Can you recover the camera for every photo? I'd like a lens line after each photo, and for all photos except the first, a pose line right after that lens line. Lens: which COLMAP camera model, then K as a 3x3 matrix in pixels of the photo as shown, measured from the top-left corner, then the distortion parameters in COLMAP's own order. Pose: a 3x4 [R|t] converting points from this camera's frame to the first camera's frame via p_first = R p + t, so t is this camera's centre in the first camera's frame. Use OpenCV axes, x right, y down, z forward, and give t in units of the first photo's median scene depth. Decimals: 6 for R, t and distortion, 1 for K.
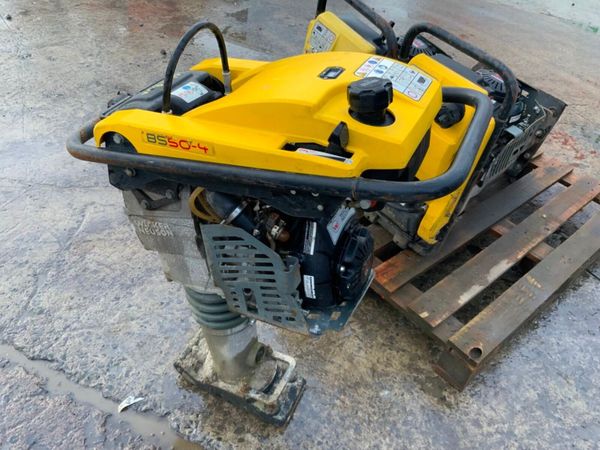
lens RADIAL K [[510.7, 0, 300.0], [0, 510.7, 225.0], [0, 0, 1]] dist [0.103117, -0.217725]
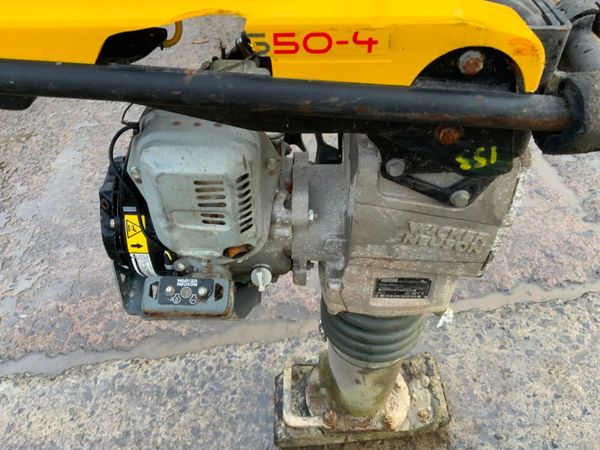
lens RADIAL K [[510.7, 0, 300.0], [0, 510.7, 225.0], [0, 0, 1]] dist [0.103117, -0.217725]
pose [[-0.903106, 0.337205, -0.265880, 0.069649], [-0.199655, 0.218445, 0.955207, -0.459092], [0.380180, 0.915737, -0.129954, 0.852080]]
